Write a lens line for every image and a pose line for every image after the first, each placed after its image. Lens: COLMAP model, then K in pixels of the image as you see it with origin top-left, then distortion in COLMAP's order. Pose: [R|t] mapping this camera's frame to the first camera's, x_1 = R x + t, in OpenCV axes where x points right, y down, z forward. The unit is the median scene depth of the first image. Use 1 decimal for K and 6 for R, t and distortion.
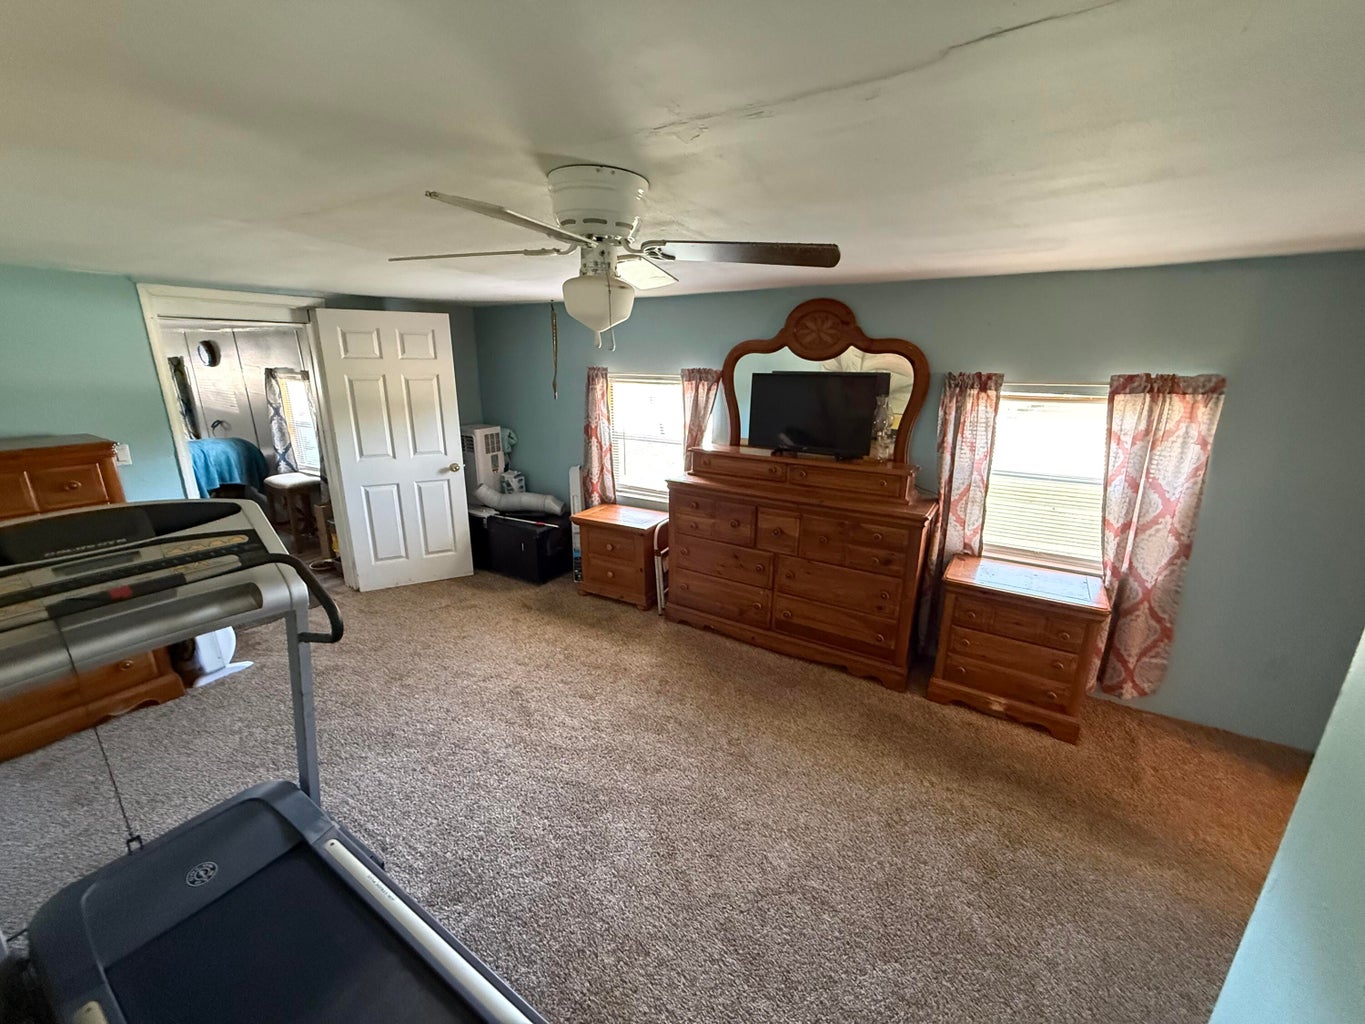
lens RADIAL K [[544.5, 0, 679.6], [0, 544.5, 510.8], [0, 0, 1]] dist [0.001587, 0.000232]
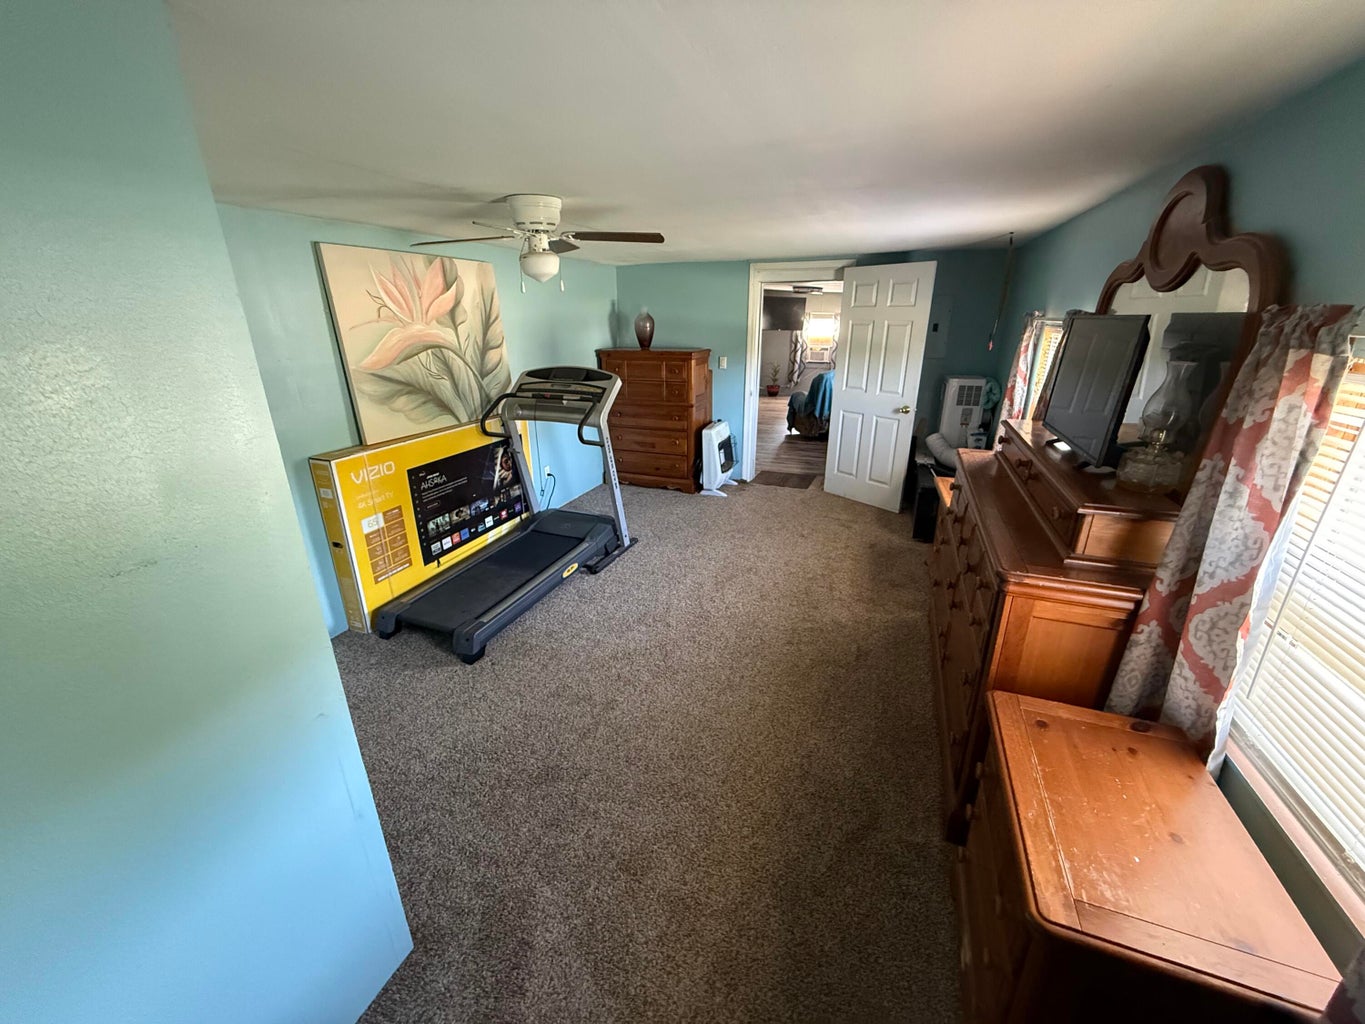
lens RADIAL K [[544.5, 0, 679.6], [0, 544.5, 510.8], [0, 0, 1]] dist [0.001587, 0.000232]
pose [[0.188898, 0.324961, -0.926670, 0.649881], [-0.259963, 0.926540, 0.271923, -0.081571], [0.946962, 0.189534, 0.259499, 0.386947]]
